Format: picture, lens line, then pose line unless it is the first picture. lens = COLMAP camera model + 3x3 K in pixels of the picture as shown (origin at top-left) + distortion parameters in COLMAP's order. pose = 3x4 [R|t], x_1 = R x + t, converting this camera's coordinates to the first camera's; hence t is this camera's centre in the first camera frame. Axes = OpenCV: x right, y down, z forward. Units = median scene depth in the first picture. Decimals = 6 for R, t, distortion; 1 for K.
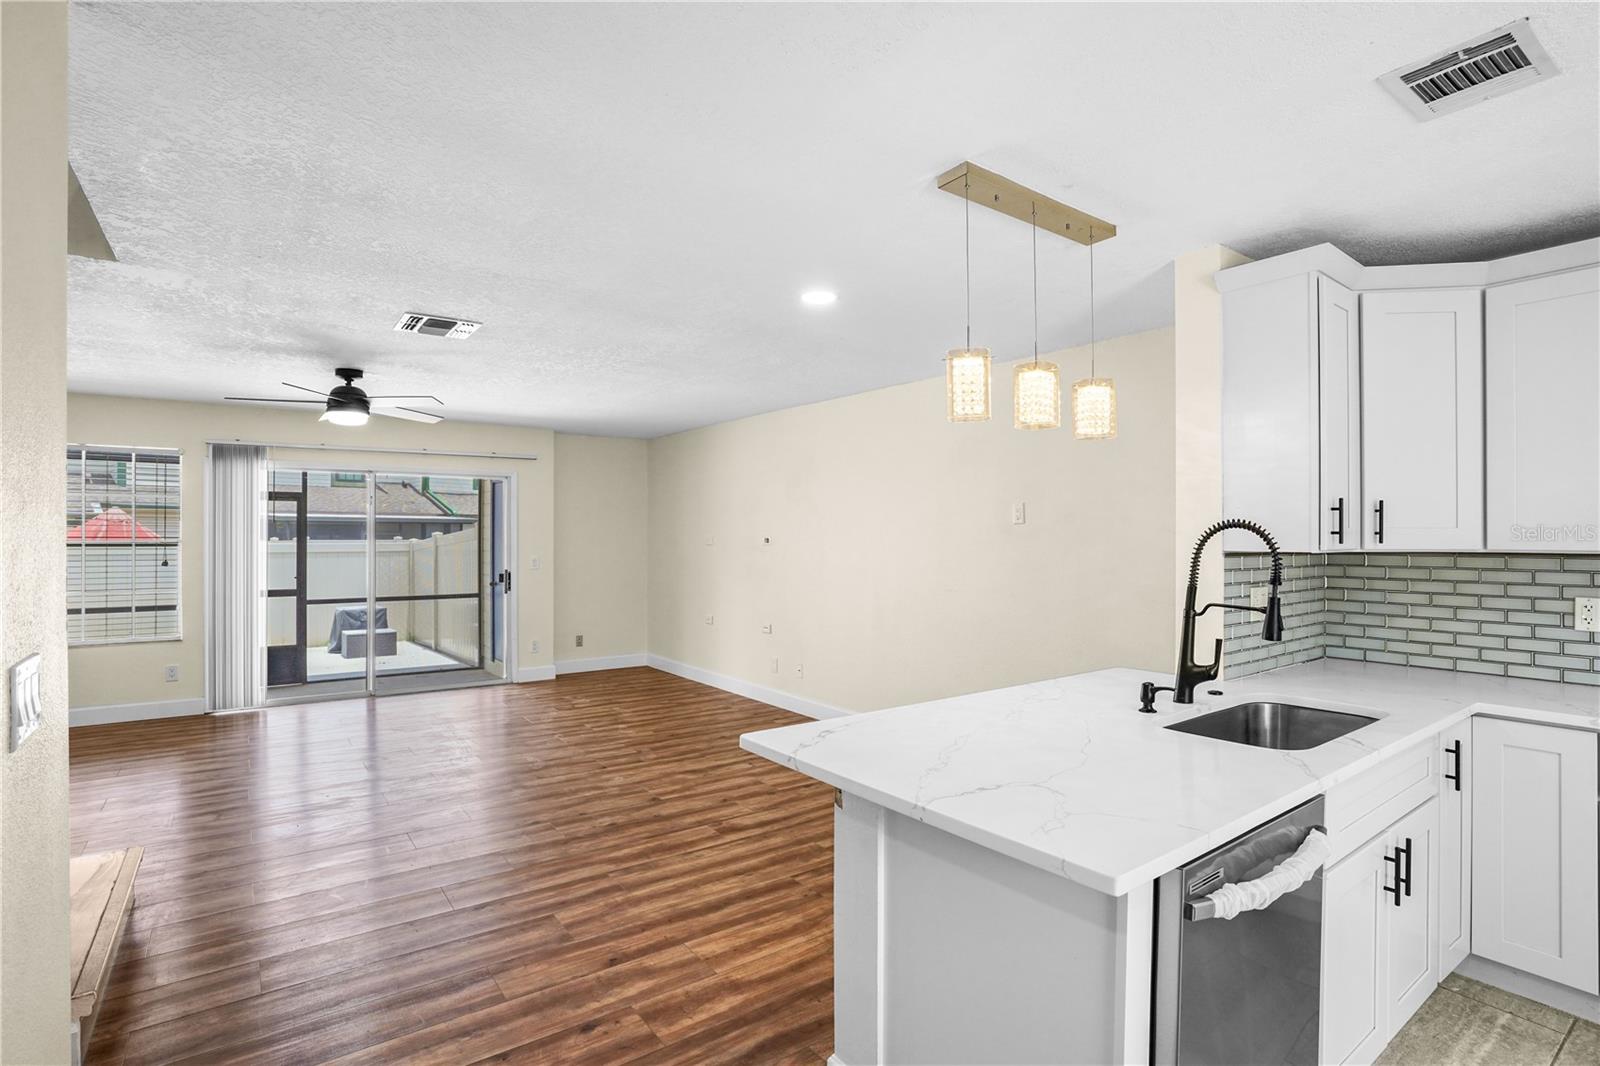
lens RADIAL K [[785.5, 0, 800.0], [0, 785.5, 533.0], [0, 0, 1]] dist [-0.088403, 0.044845]
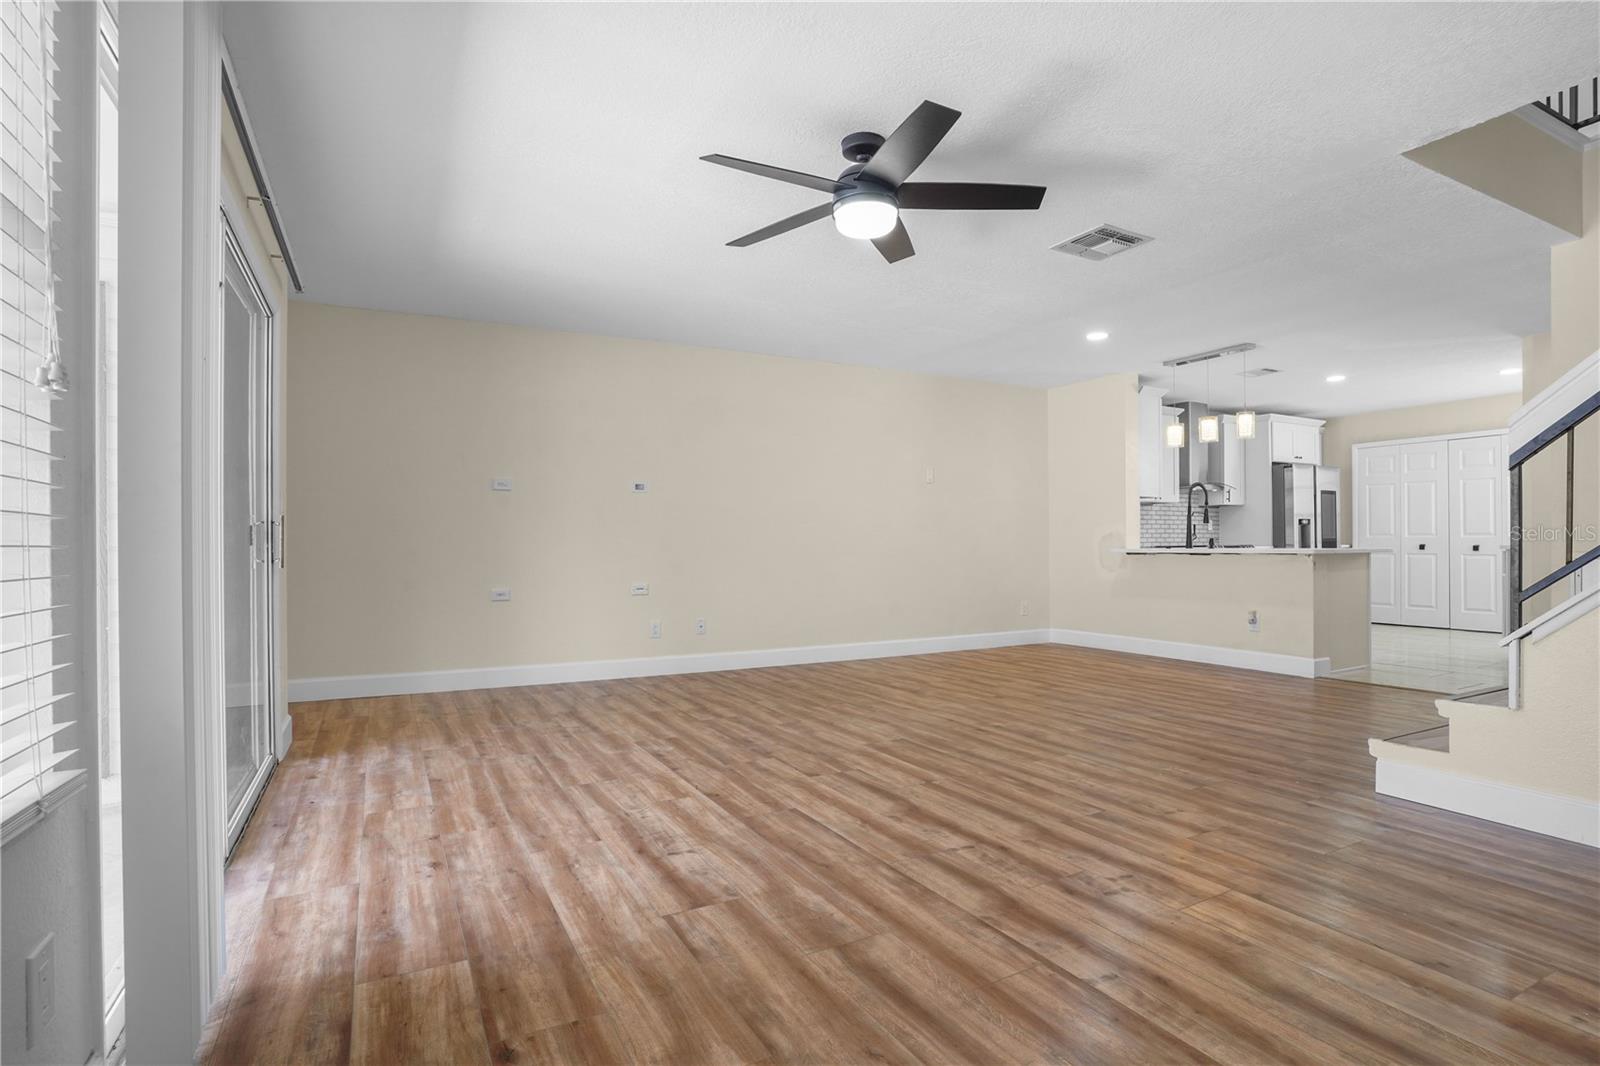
lens RADIAL K [[789.6, 0, 799.7], [0, 789.6, 544.5], [0, 0, 1]] dist [-0.081866, 0.036628]
pose [[0.145943, -0.003073, 0.989288, -1.847520], [0.001078, 0.999995, 0.002948, 0.148799], [-0.989292, 0.000636, 0.145945, 1.496734]]
